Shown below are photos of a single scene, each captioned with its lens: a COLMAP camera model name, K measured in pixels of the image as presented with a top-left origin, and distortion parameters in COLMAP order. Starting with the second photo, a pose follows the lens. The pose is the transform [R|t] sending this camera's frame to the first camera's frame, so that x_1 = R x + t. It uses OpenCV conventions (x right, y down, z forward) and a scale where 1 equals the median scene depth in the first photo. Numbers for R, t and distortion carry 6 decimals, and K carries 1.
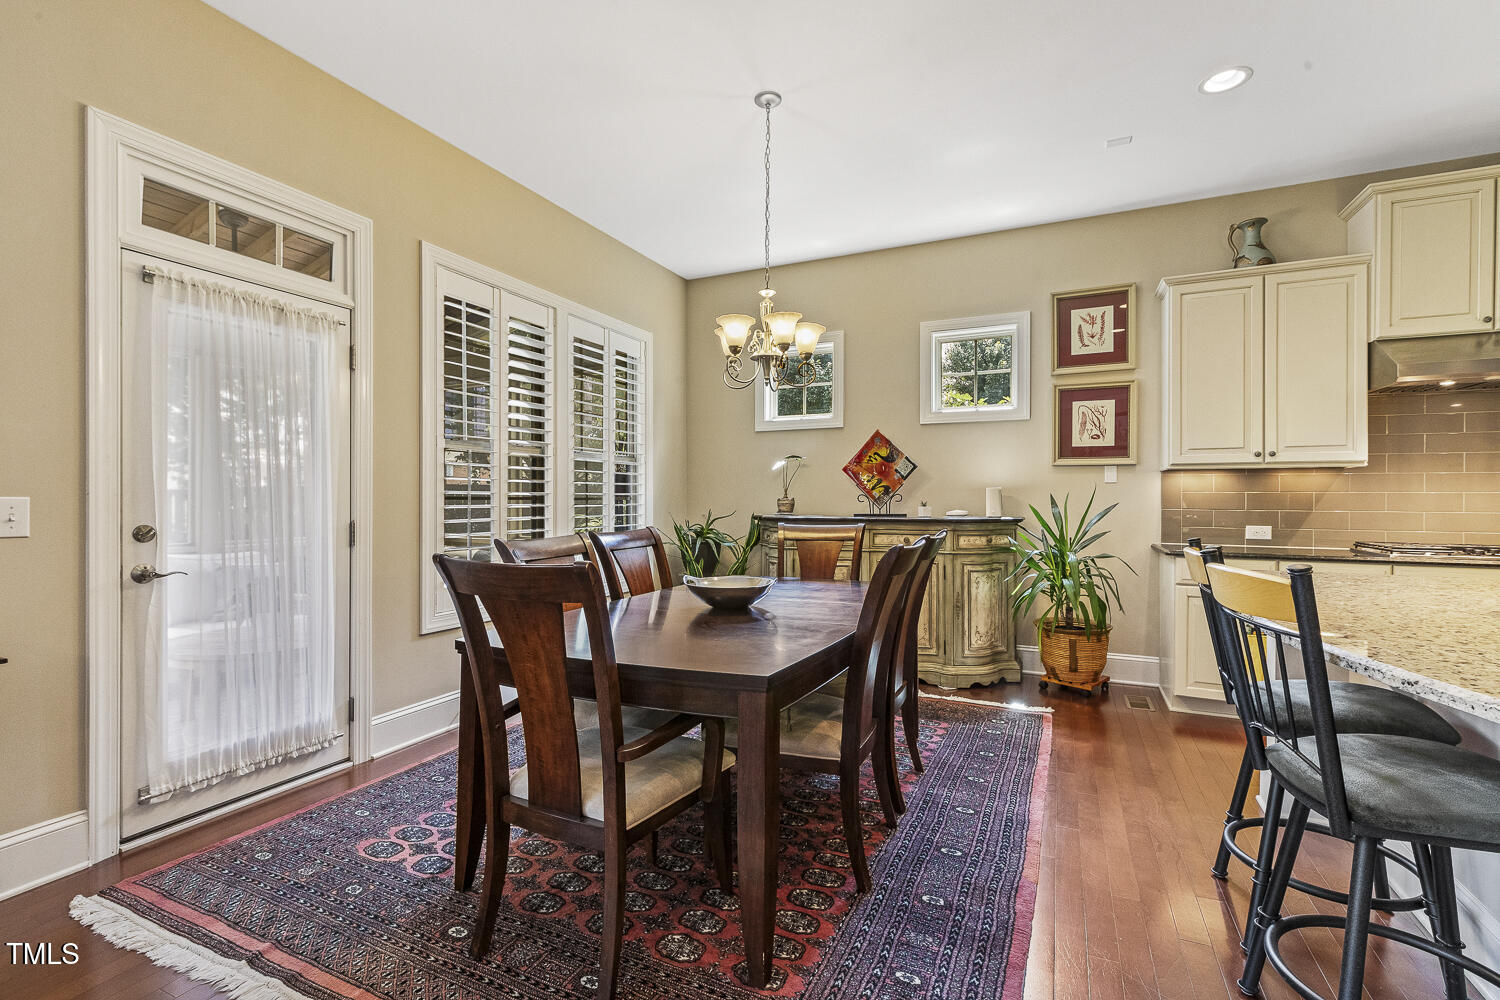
lens RADIAL K [[672.2, 0, 766.8], [0, 672.2, 497.4], [0, 0, 1]] dist [0.001963, -0.002077]
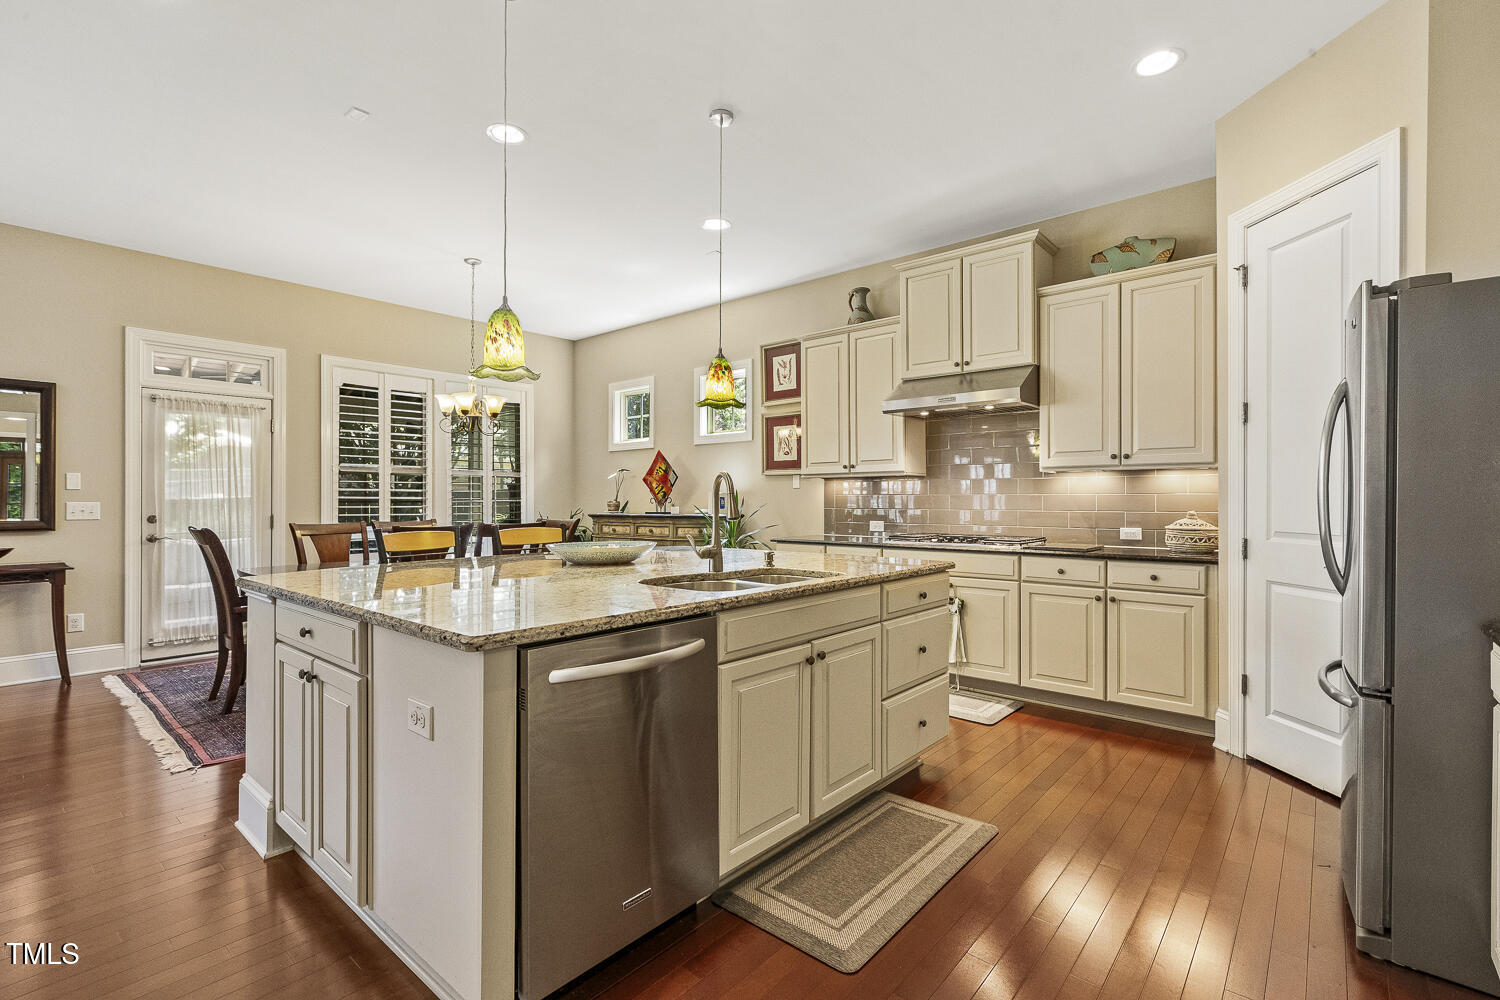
lens RADIAL K [[672.2, 0, 766.2], [0, 672.2, 494.6], [0, 0, 1]] dist [0.001963, -0.002077]
pose [[0.962283, -0.005683, -0.271992, 0.871898], [0.003860, 0.999966, -0.007235, -0.000143], [0.272024, 0.005912, 0.962272, -0.298741]]
